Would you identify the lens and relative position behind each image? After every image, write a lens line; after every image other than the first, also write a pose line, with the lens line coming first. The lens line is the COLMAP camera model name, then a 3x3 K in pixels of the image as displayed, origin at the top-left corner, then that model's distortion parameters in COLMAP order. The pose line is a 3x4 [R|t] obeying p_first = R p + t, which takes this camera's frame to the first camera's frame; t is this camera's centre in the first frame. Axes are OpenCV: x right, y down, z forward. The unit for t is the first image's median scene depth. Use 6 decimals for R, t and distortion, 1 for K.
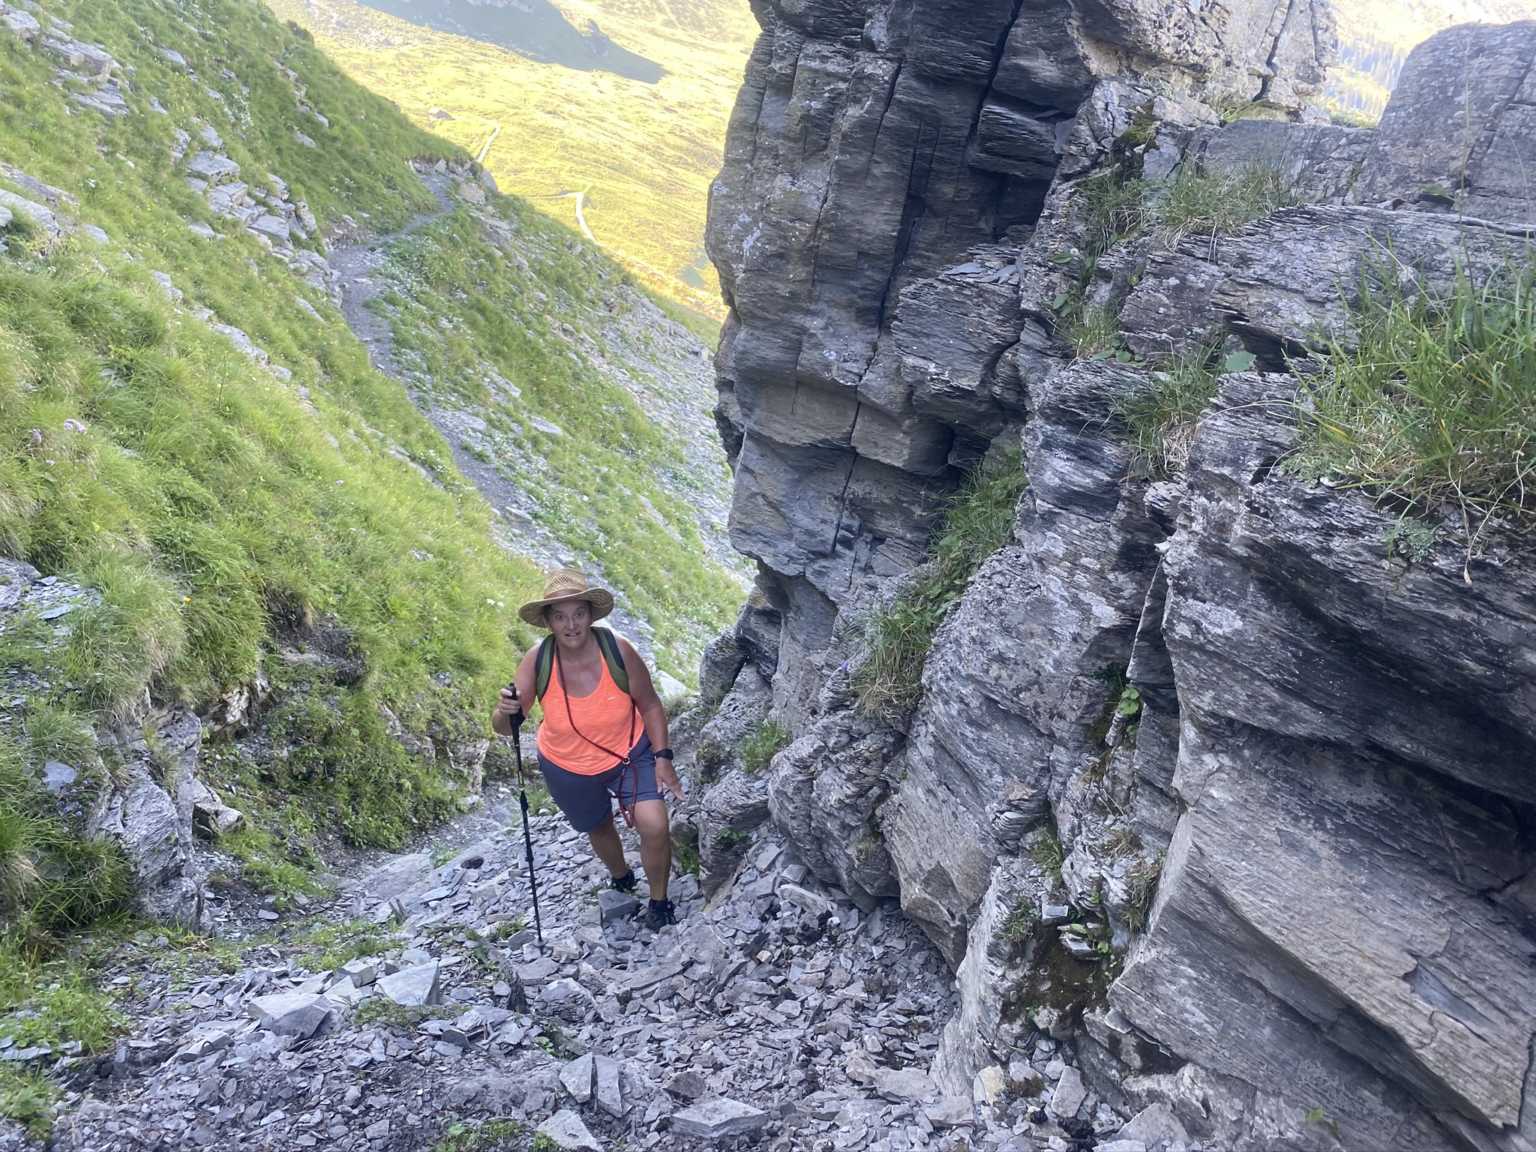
lens RADIAL K [[1170.2, 0, 766.8], [0, 1170.2, 573.9], [0, 0, 1]] dist [-0.009916, 0.000474]
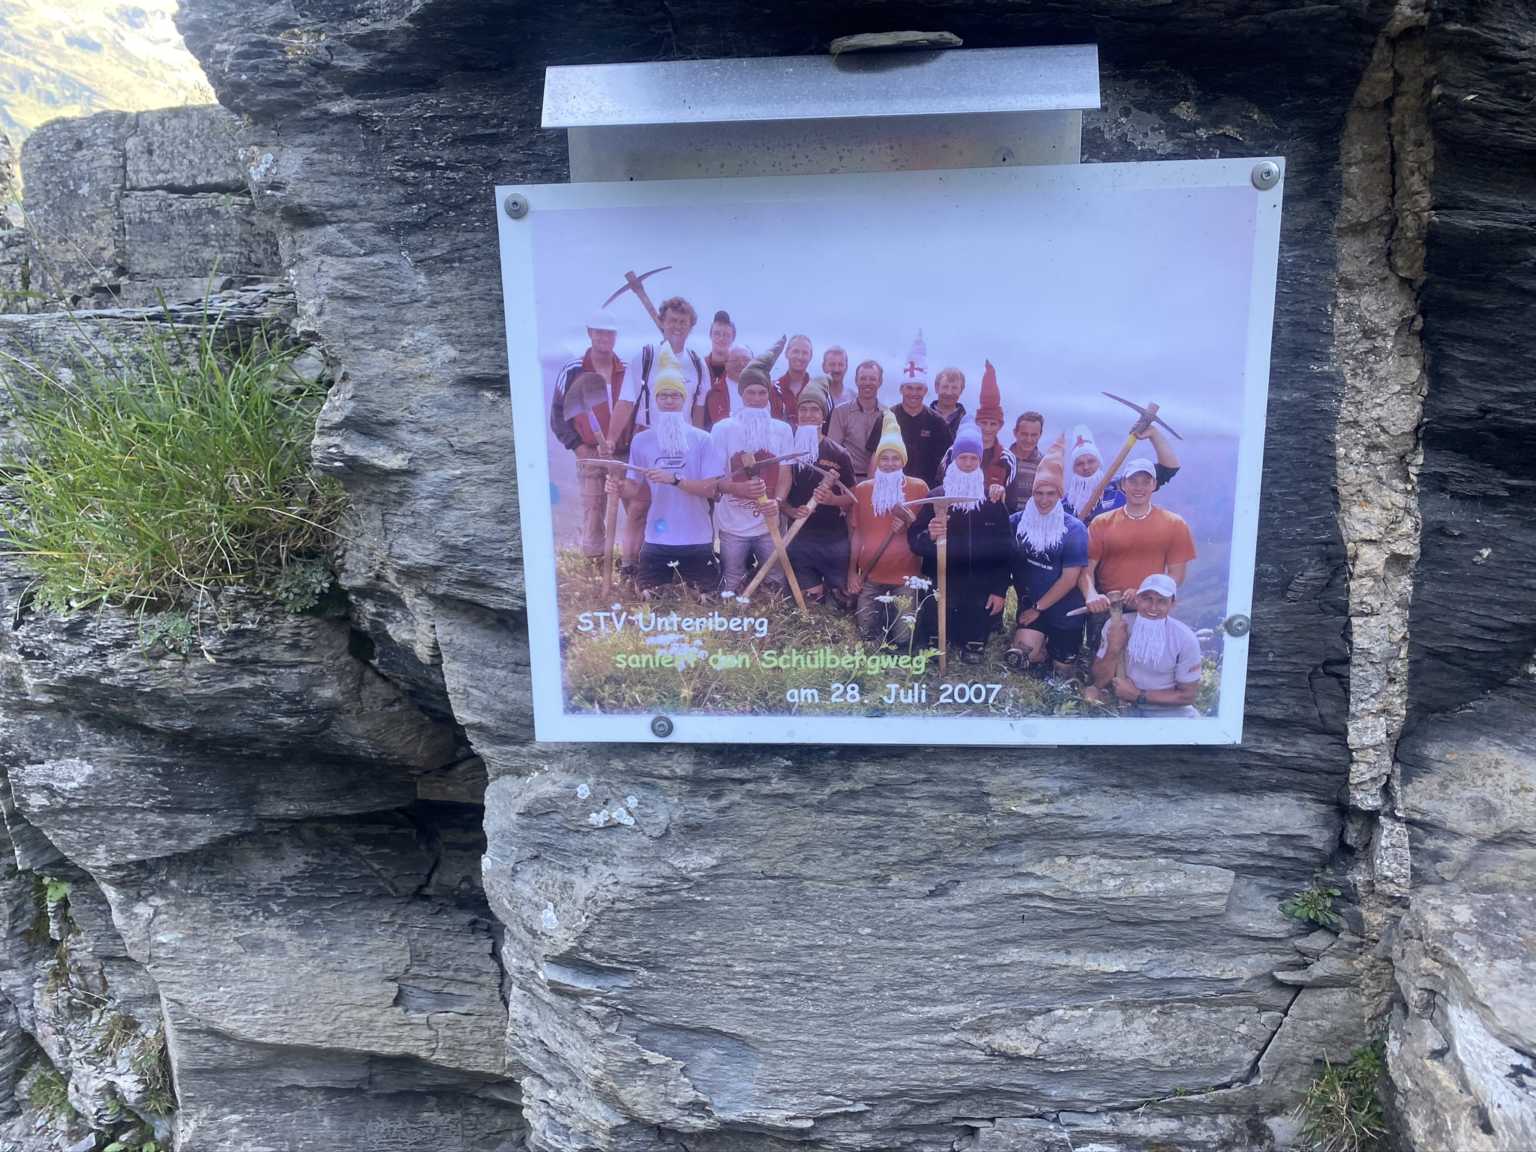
lens RADIAL K [[1170.2, 0, 764.5], [0, 1170.2, 578.0], [0, 0, 1]] dist [-0.009916, 0.000474]
pose [[0.597112, -0.344234, 0.724541, 0.108915], [0.386650, 0.914899, 0.116026, 0.004988], [-0.702822, 0.210863, 0.679395, -0.018173]]
